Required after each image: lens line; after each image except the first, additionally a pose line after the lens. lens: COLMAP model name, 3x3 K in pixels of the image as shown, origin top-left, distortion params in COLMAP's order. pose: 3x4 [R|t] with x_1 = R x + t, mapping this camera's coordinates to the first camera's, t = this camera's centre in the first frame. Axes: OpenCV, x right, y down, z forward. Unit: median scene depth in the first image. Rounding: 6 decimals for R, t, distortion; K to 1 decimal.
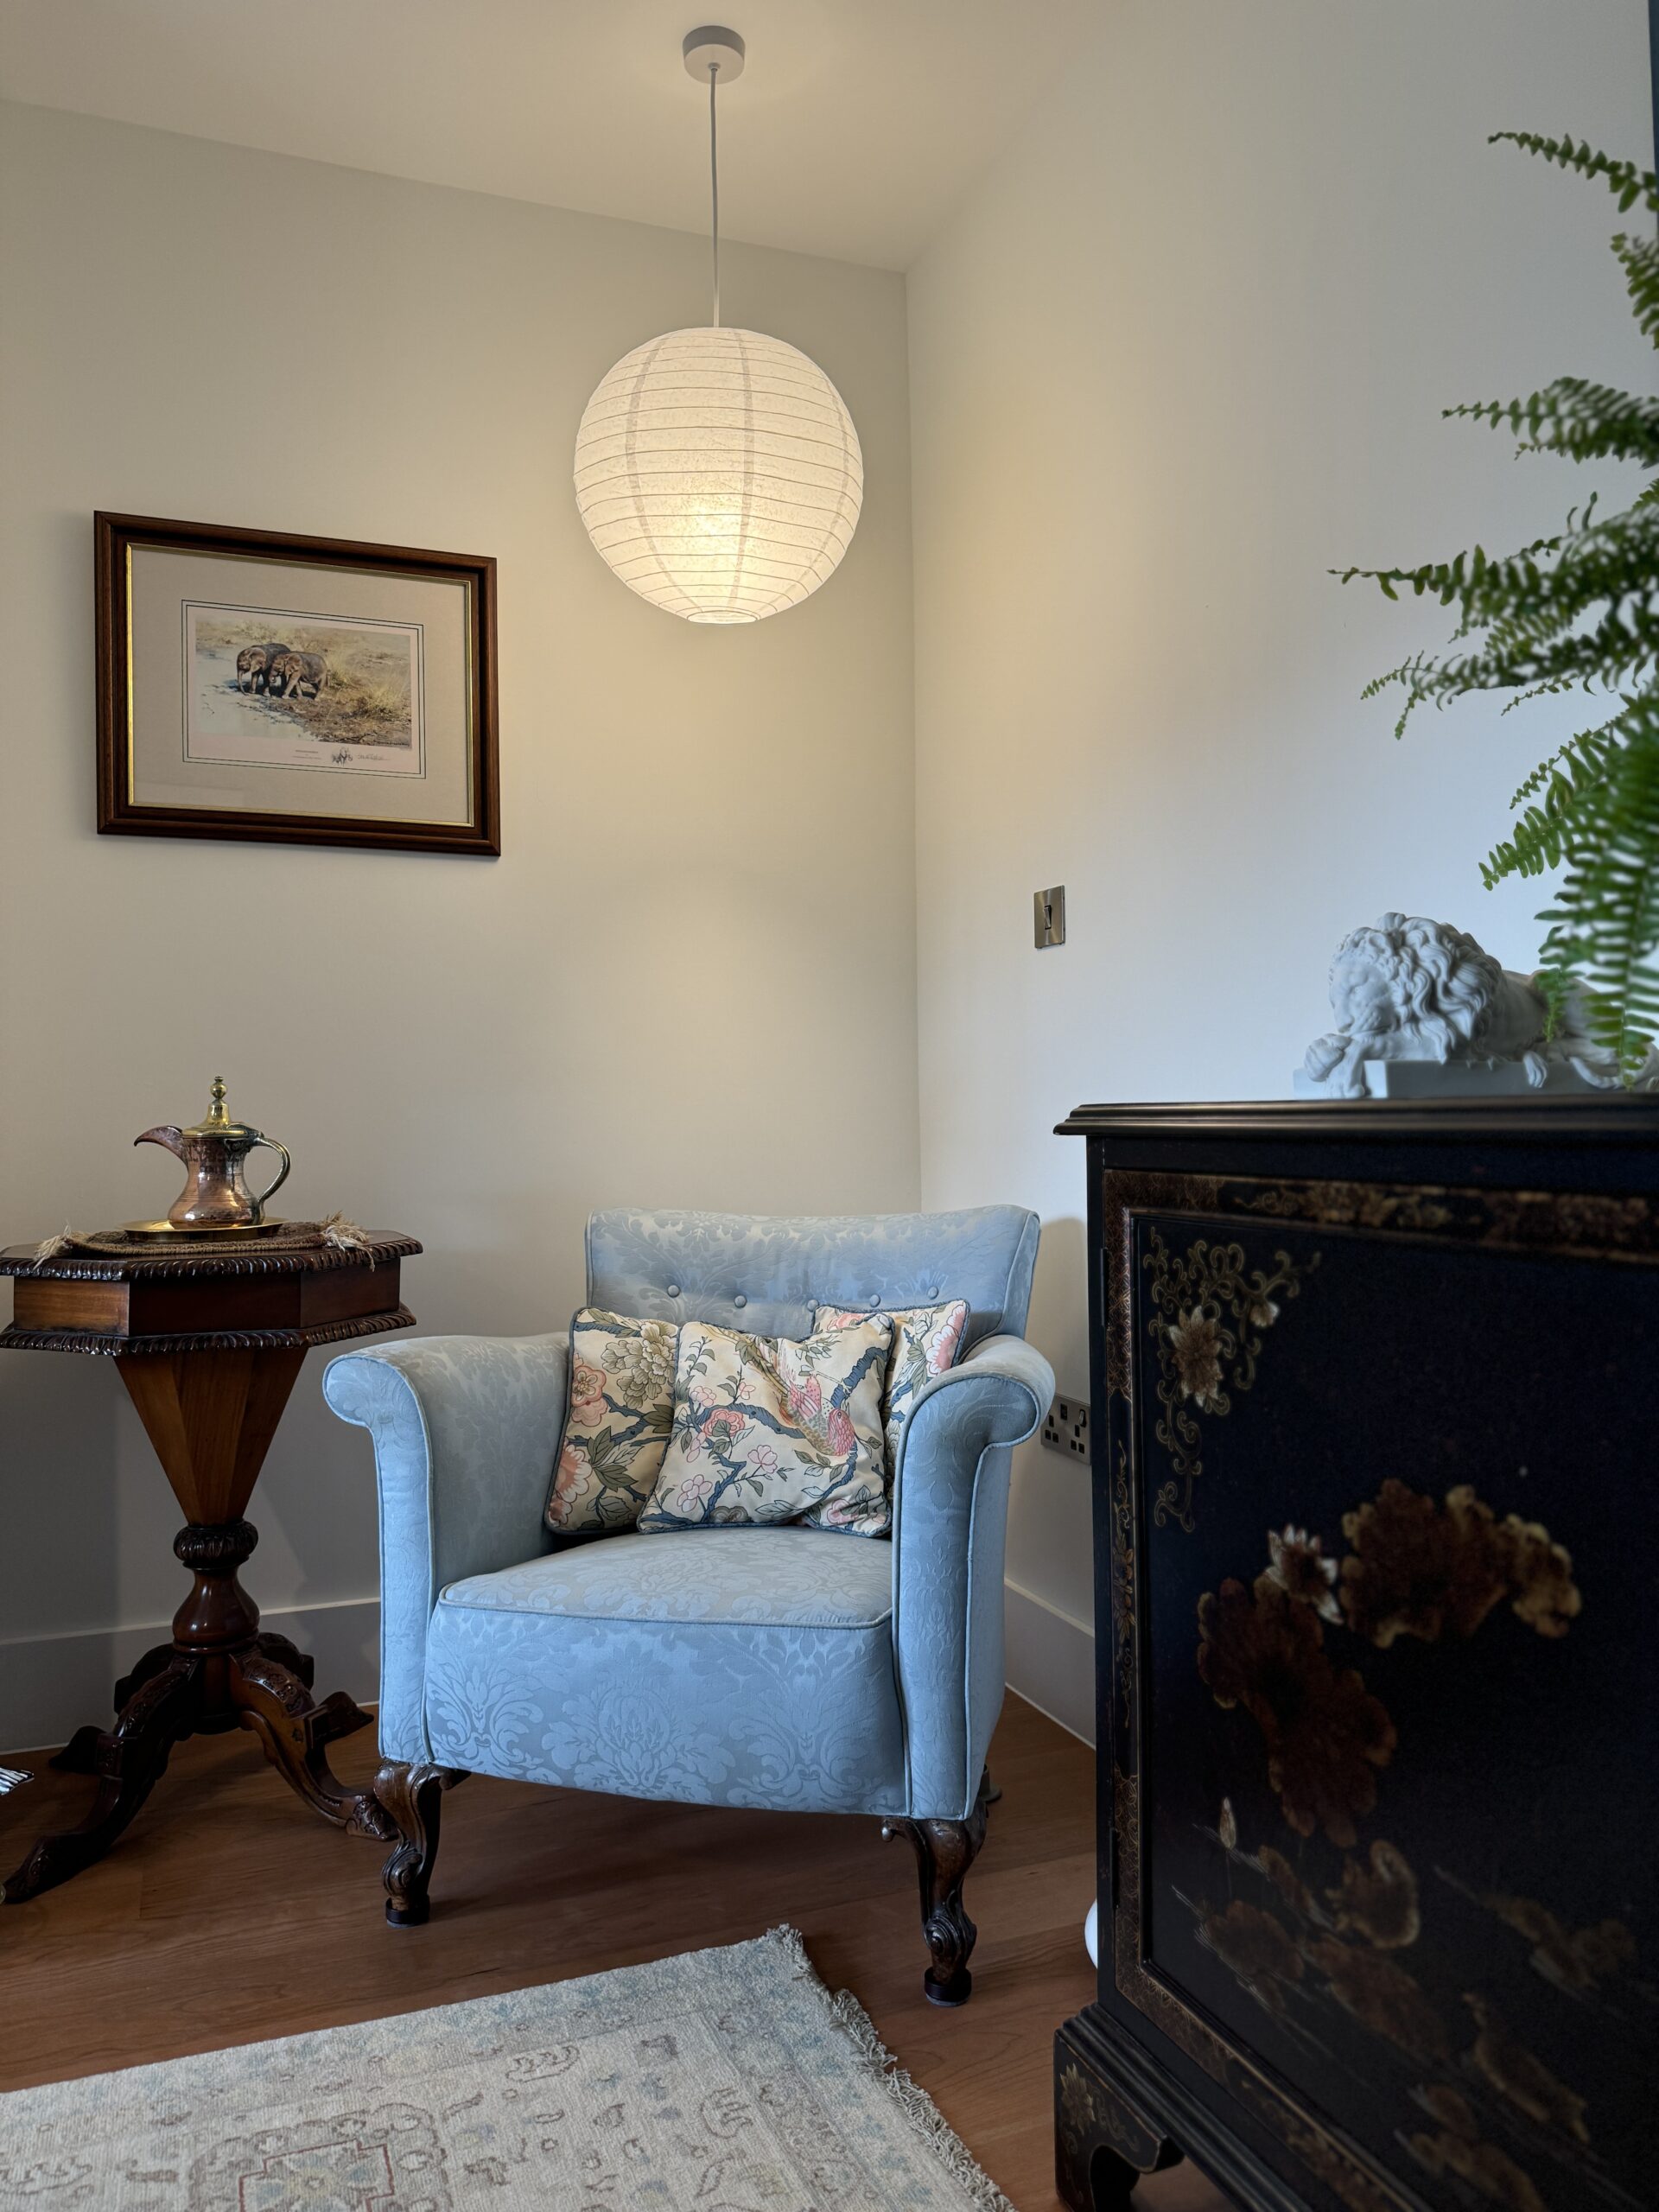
lens RADIAL K [[1550.4, 0, 829.5], [0, 1550.4, 1106.0], [0, 0, 1]] dist [0.041042, -0.002024]
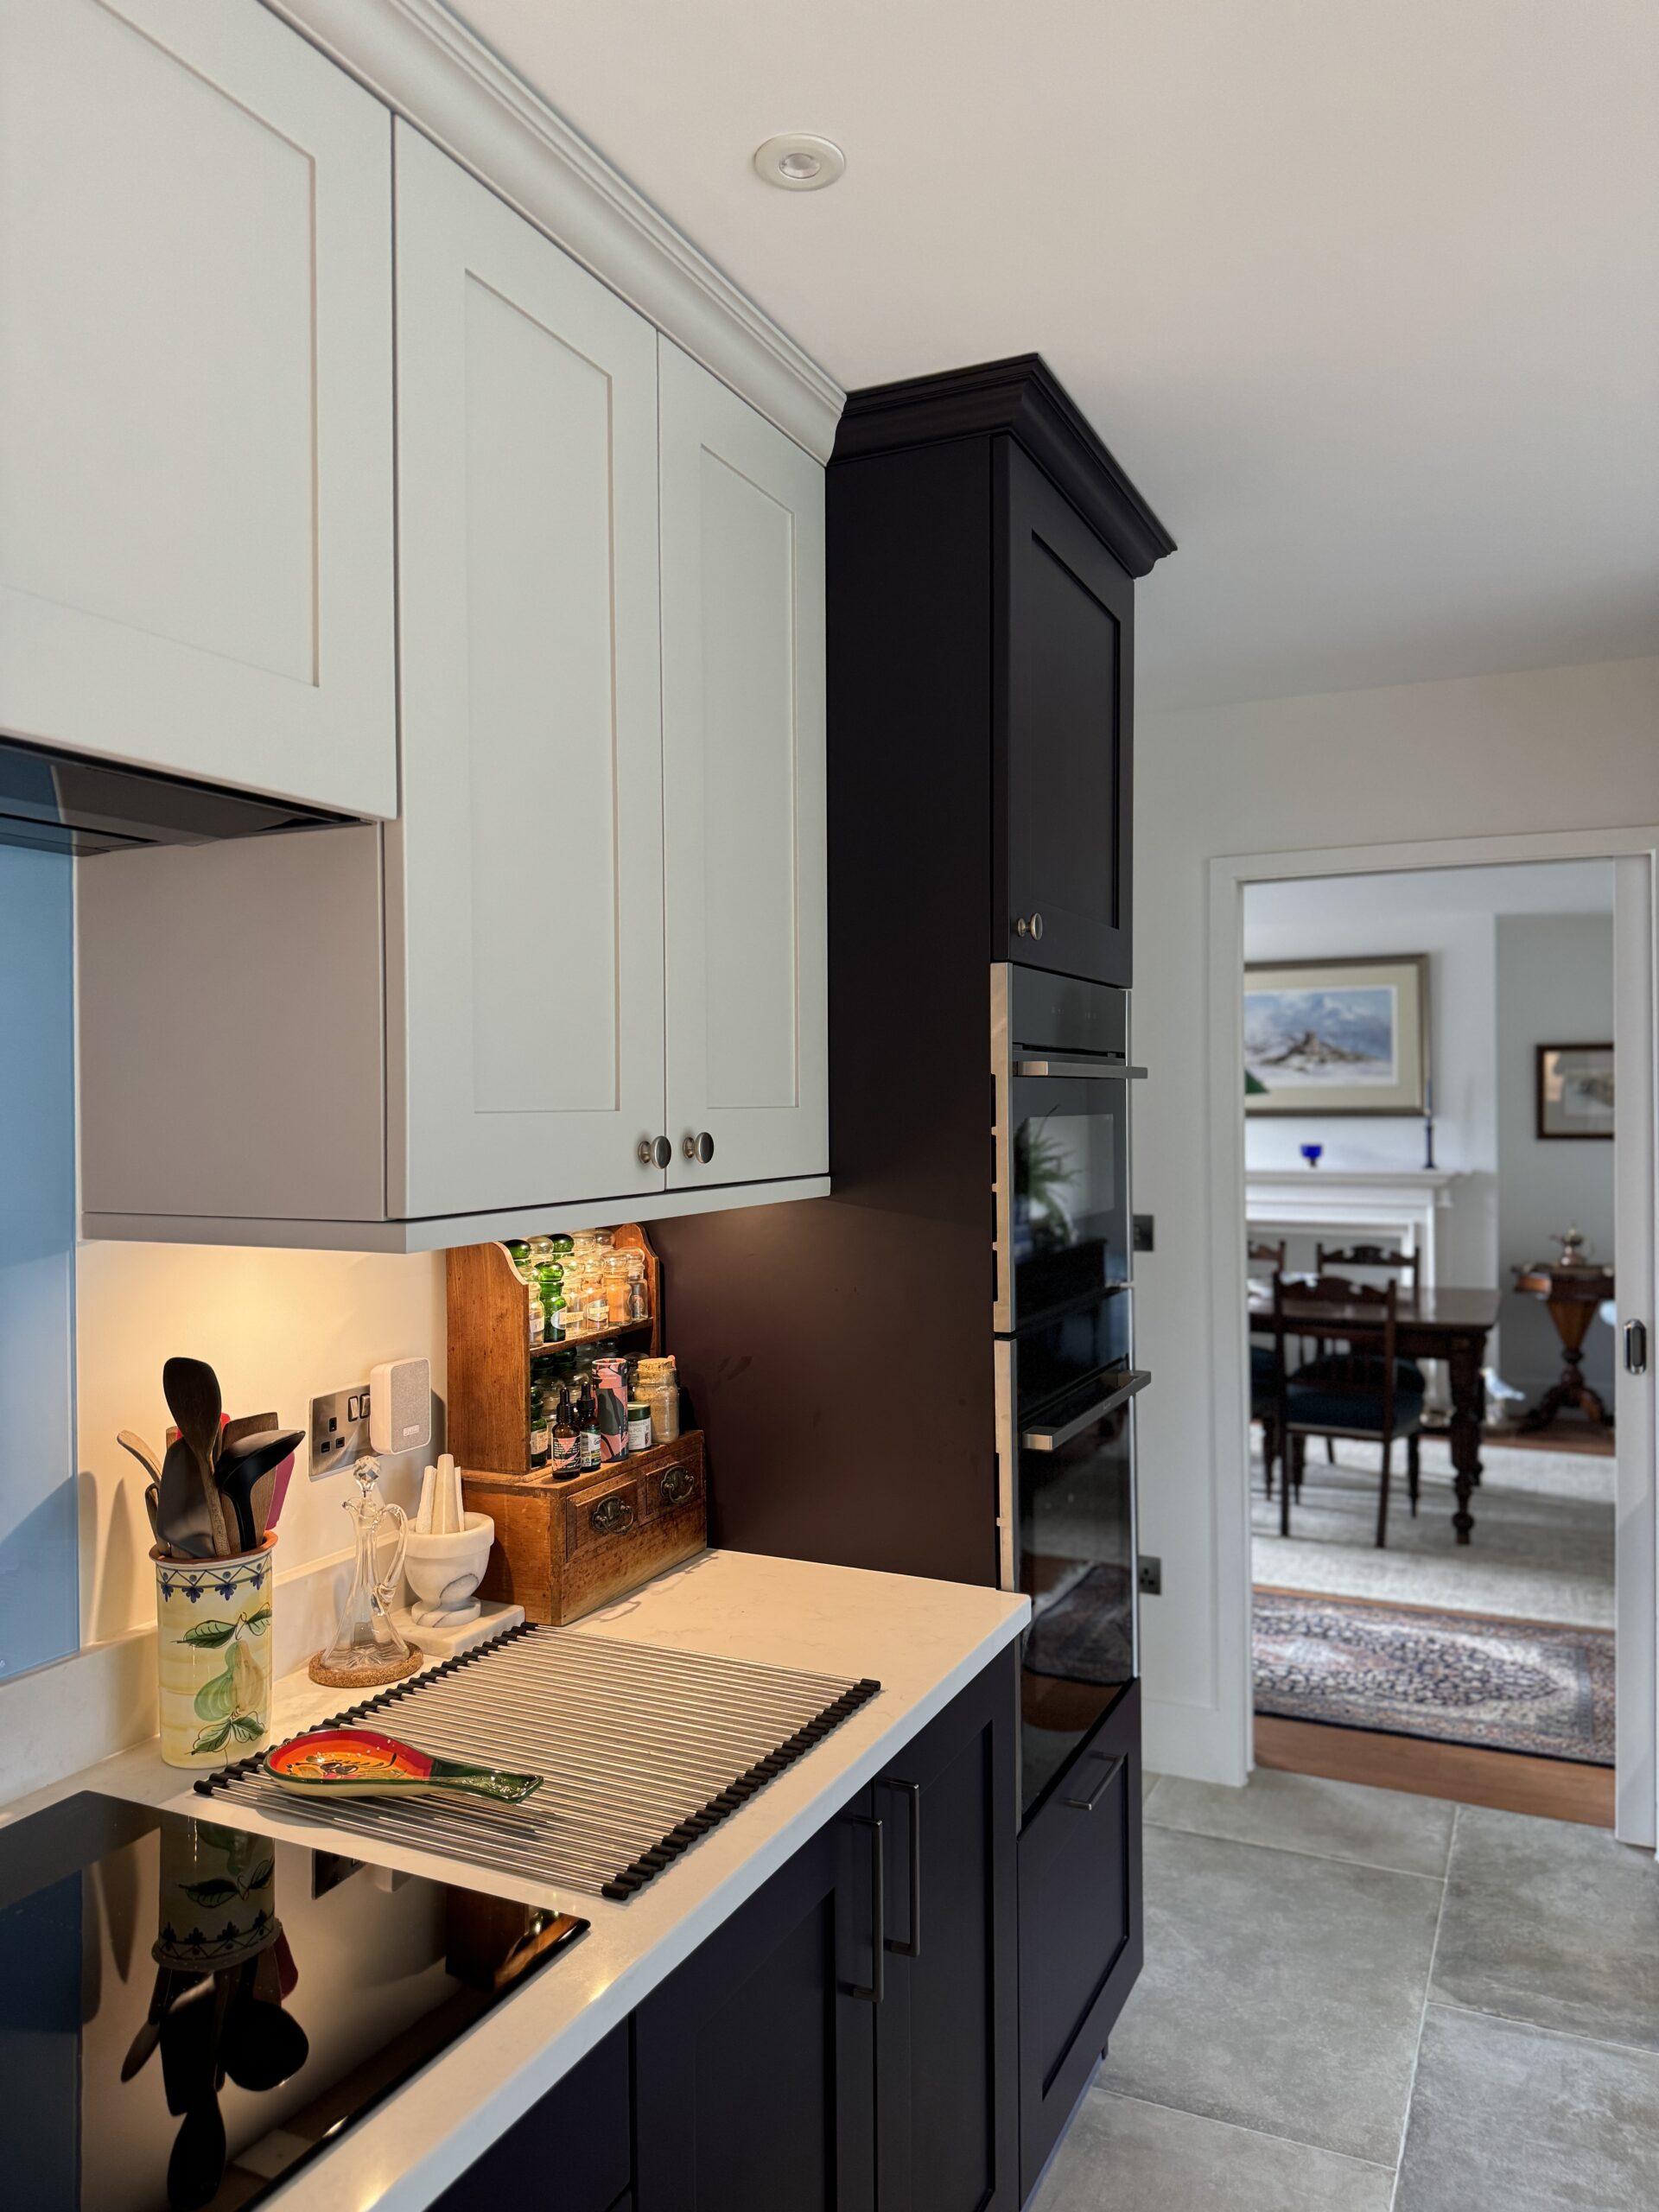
lens RADIAL K [[1550.4, 0, 829.5], [0, 1550.4, 1106.0], [0, 0, 1]] dist [0.041042, -0.002024]
pose [[0.688862, 0.013265, -0.724771, 0.992377], [0.002484, 0.999783, 0.020660, -0.353383], [0.724889, -0.016032, 0.688680, -2.604389]]
